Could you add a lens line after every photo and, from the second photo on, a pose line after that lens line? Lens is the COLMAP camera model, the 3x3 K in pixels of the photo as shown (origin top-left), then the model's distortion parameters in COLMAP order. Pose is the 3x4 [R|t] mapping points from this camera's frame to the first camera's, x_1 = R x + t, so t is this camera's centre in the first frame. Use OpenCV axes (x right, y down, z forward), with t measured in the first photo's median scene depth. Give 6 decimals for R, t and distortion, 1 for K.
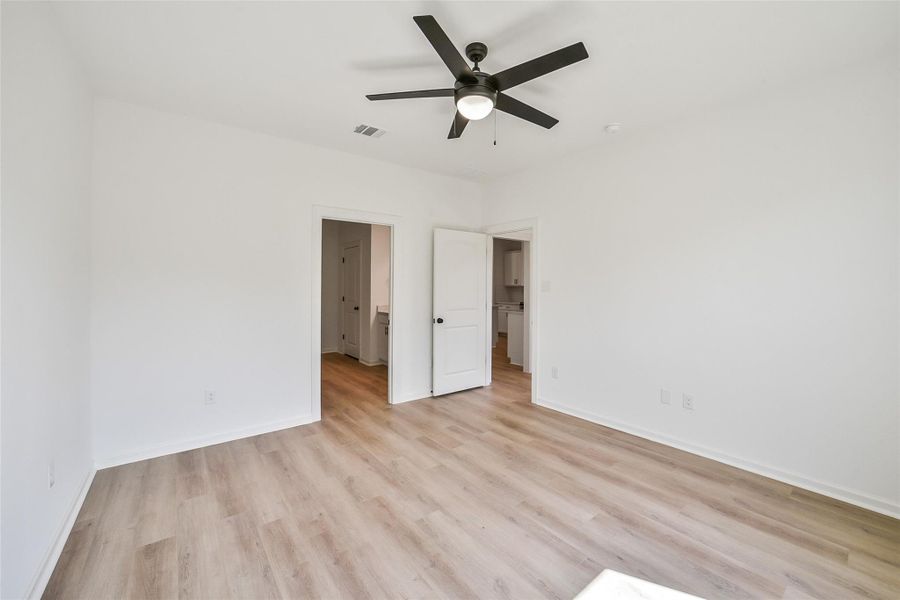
lens RADIAL K [[352.1, 0, 452.8], [0, 352.1, 293.8], [0, 0, 1]] dist [-0.011780, 0.000499]
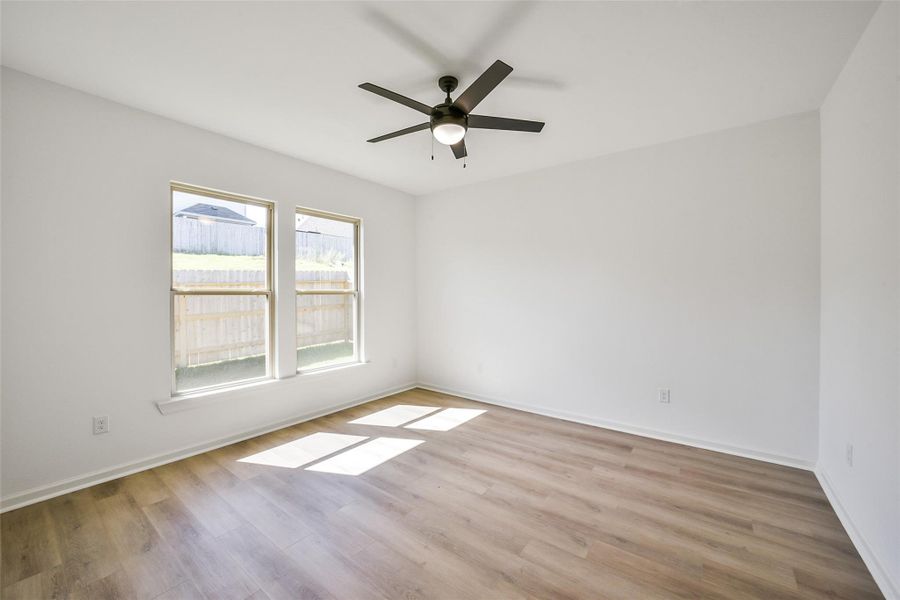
lens RADIAL K [[357.4, 0, 467.9], [0, 357.4, 297.7], [0, 0, 1]] dist [0.022097, -0.000023]
pose [[-0.954031, 0.002789, -0.299696, 0.339064], [-0.006236, 0.999555, 0.029155, -0.042991], [0.299644, 0.029684, -0.953589, 2.035063]]
